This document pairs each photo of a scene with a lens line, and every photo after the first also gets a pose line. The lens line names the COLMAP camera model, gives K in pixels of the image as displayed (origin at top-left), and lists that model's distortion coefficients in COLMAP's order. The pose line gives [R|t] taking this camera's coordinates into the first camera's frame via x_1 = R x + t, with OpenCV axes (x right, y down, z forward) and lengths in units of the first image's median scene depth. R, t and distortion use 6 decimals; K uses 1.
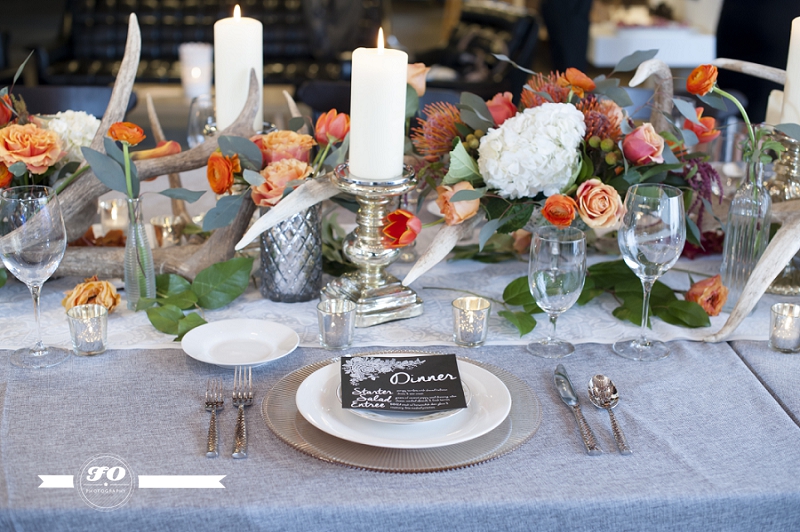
lens RADIAL K [[1145.3, 0, 400.0], [0, 1145.3, 266.0], [0, 0, 1]] dist [0.005841, 0.028537]
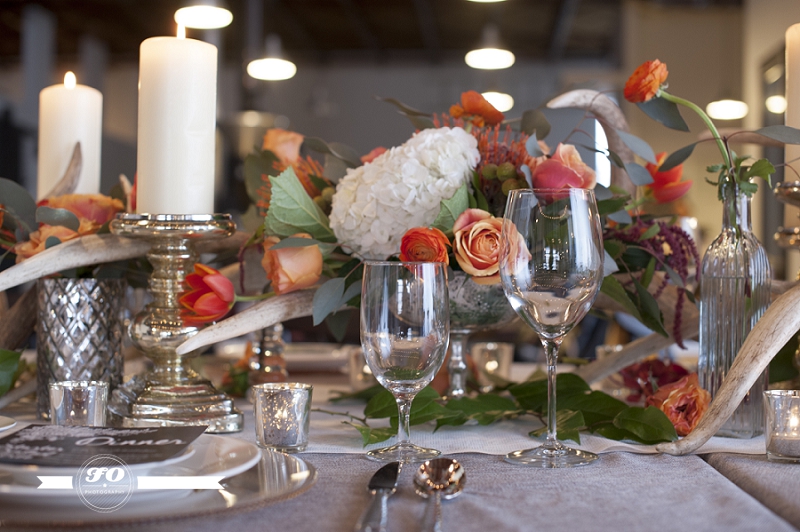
lens RADIAL K [[1145.3, 0, 400.0], [0, 1145.3, 266.0], [0, 0, 1]] dist [0.005841, 0.028537]
pose [[0.990050, -0.015783, -0.139826, 0.212276], [-0.038067, 0.926598, -0.374122, 0.204331], [0.135467, 0.375723, 0.916778, 0.378926]]
